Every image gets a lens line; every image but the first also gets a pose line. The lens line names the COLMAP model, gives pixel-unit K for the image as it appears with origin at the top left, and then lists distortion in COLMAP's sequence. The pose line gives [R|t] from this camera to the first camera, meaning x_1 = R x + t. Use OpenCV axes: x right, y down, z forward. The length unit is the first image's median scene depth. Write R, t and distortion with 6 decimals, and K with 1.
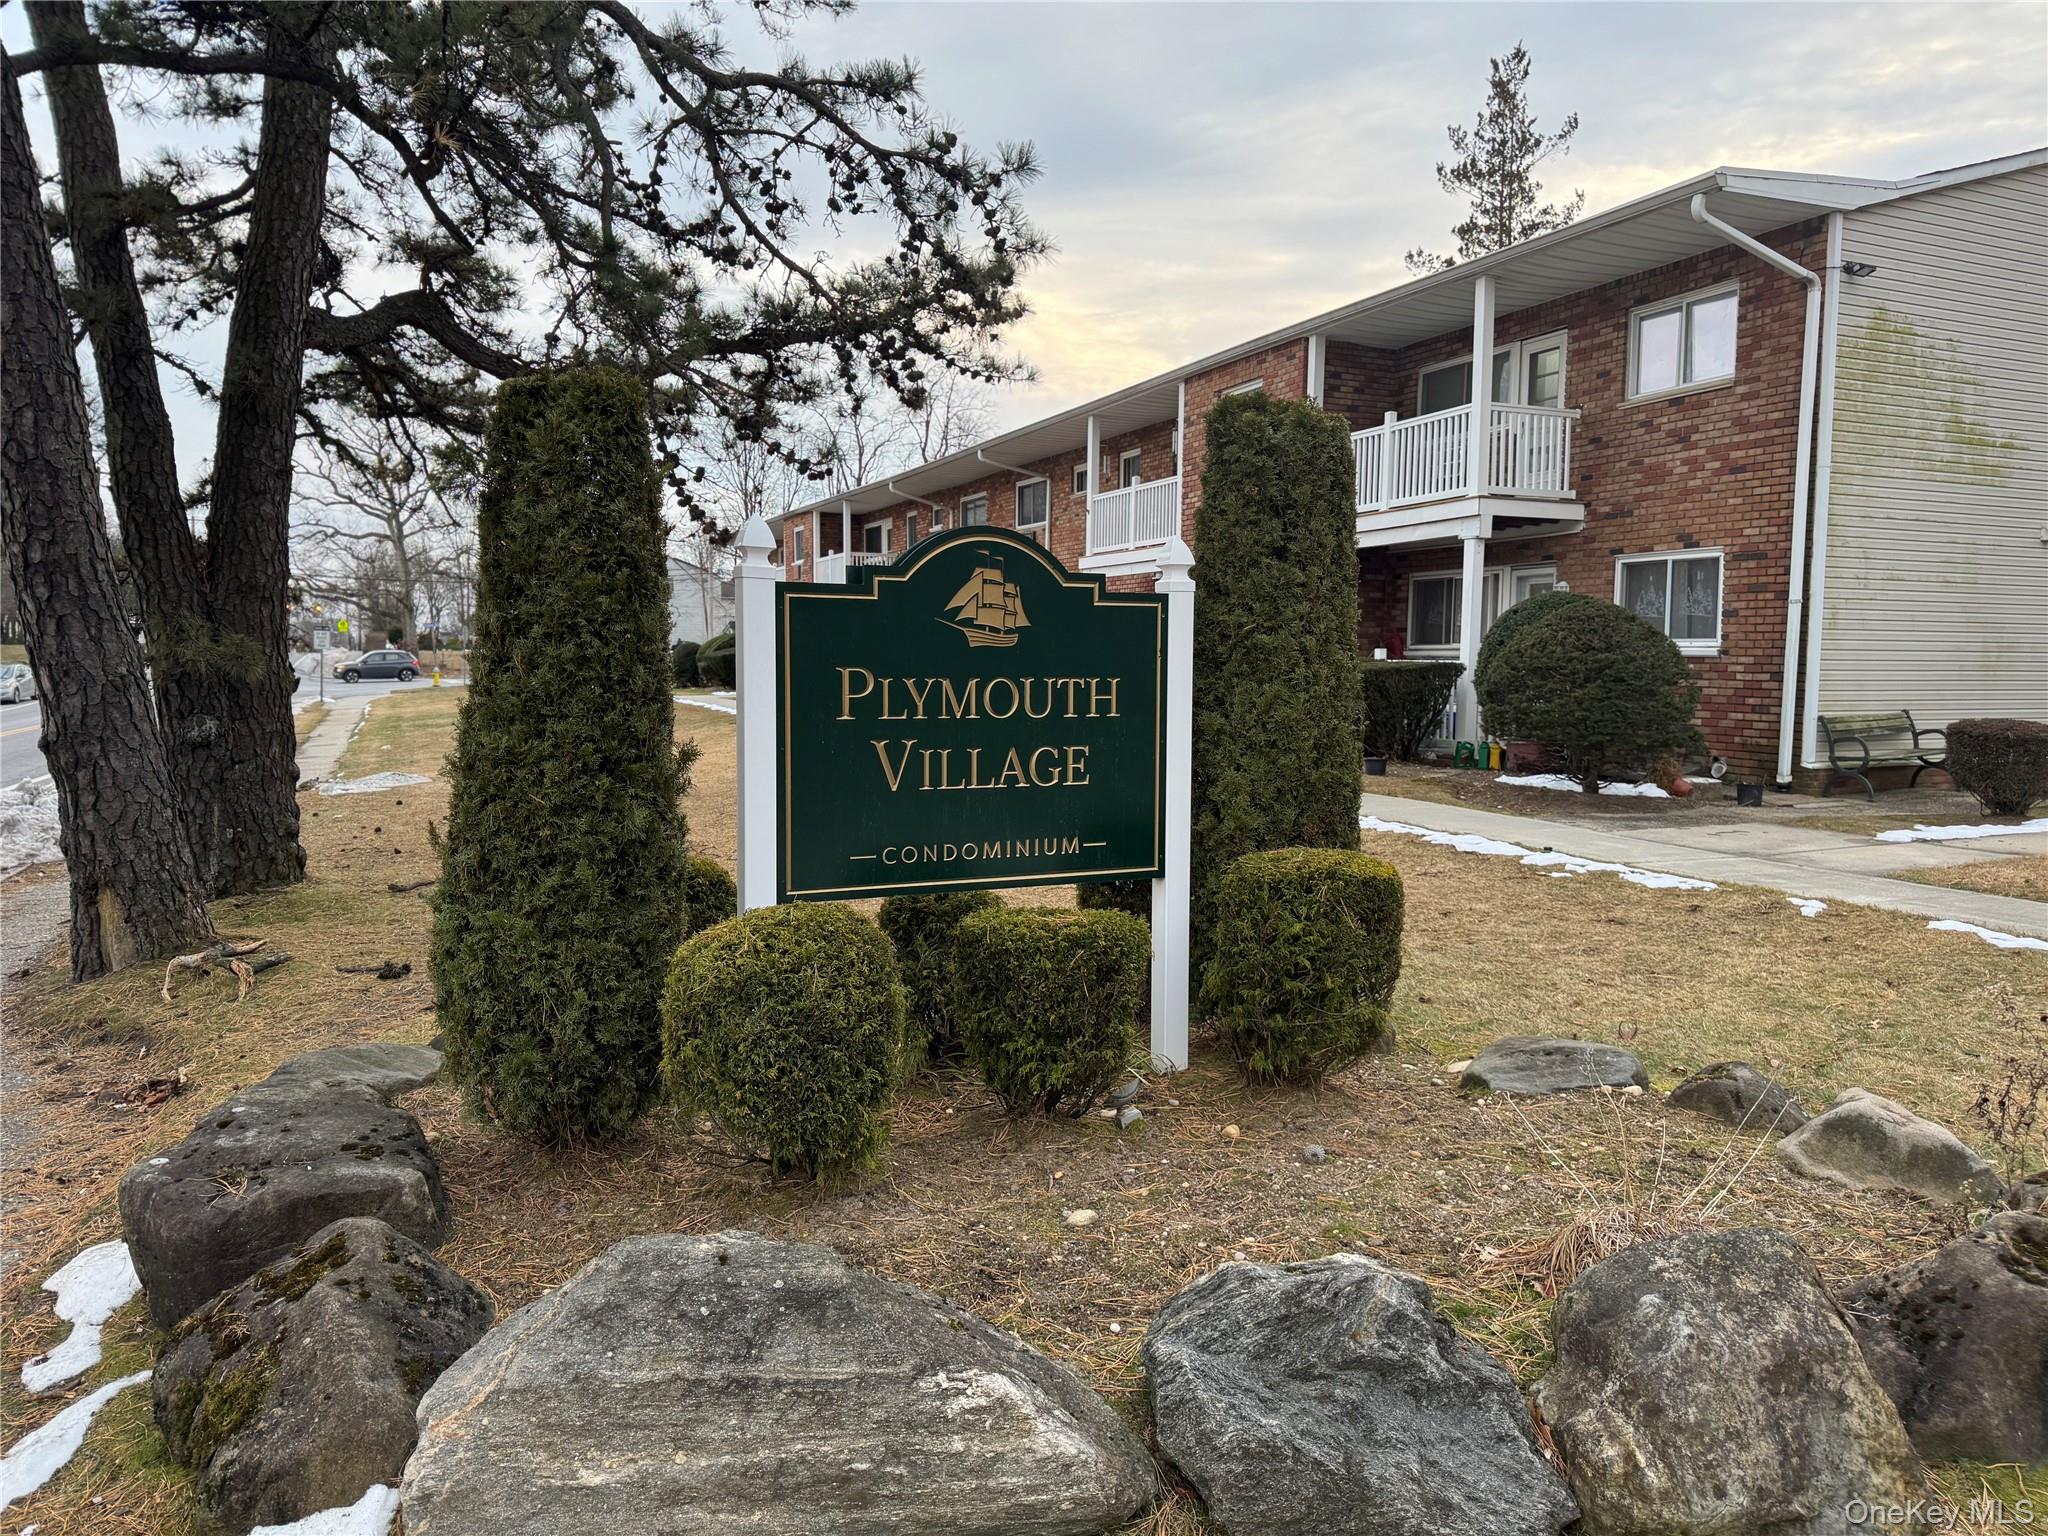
lens RADIAL K [[1426.9, 0, 1033.2], [0, 1426.9, 771.9], [0, 0, 1]] dist [0.047403, -0.052873]
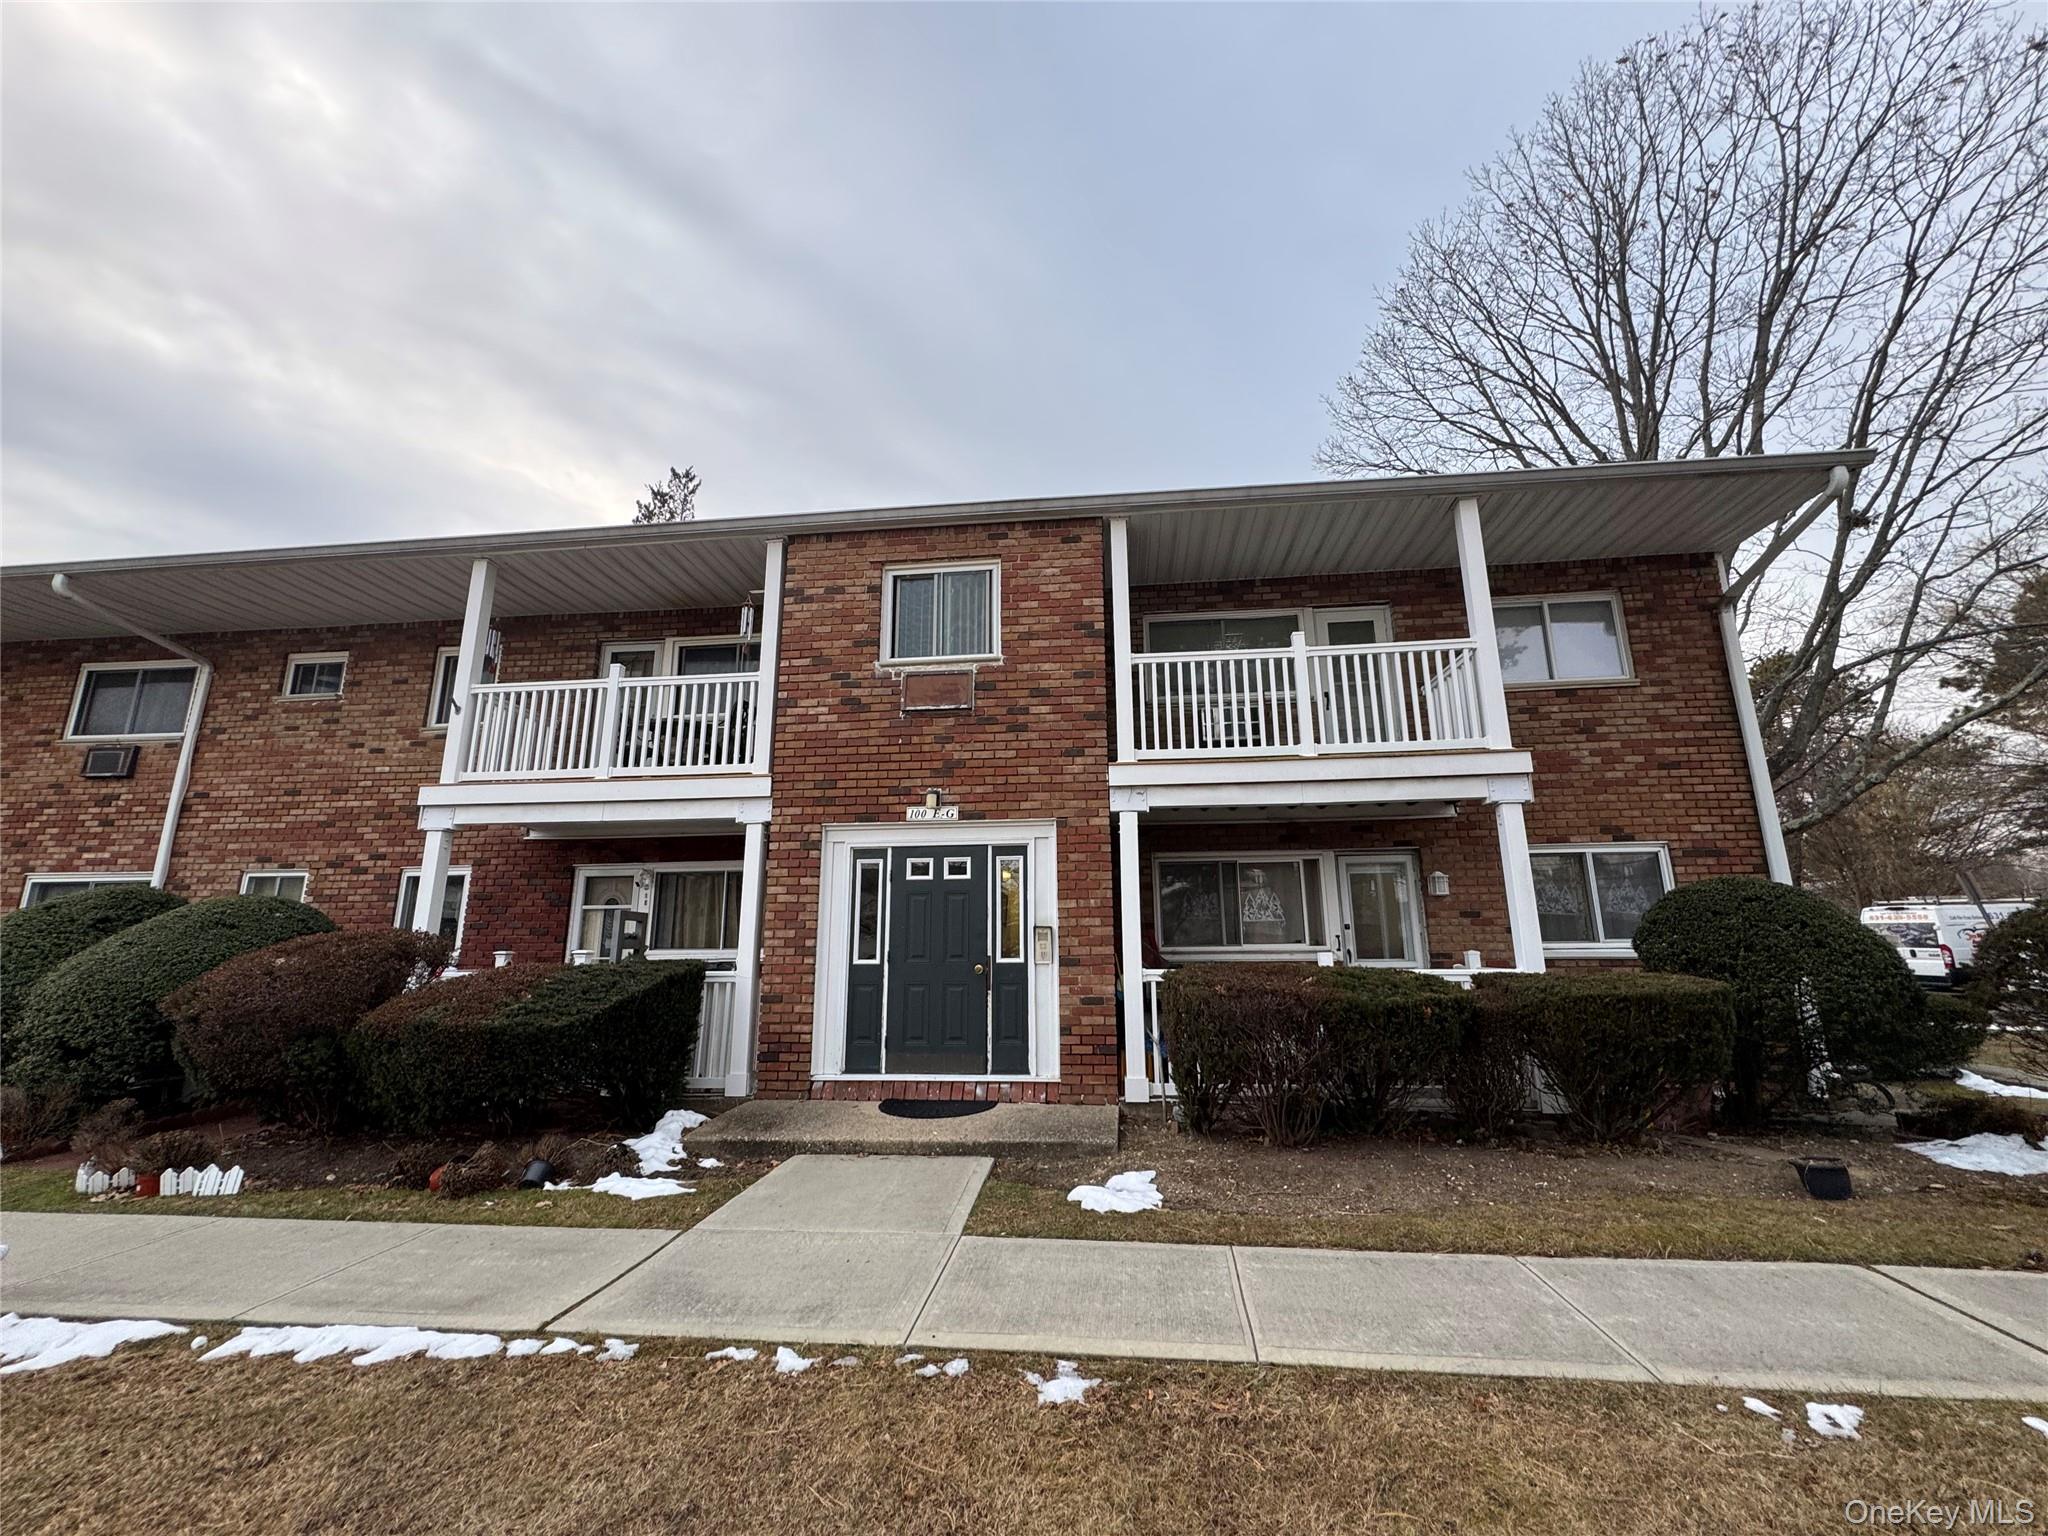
lens RADIAL K [[816.7, 0, 1029.9], [0, 816.7, 763.9], [0, 0, 1]] dist [-0.003599, 0.001054]
pose [[0.493166, 0.184275, 0.850194, -0.393916], [0.082250, 0.963053, -0.256446, -0.199637], [-0.866038, 0.196399, 0.459788, 2.166061]]
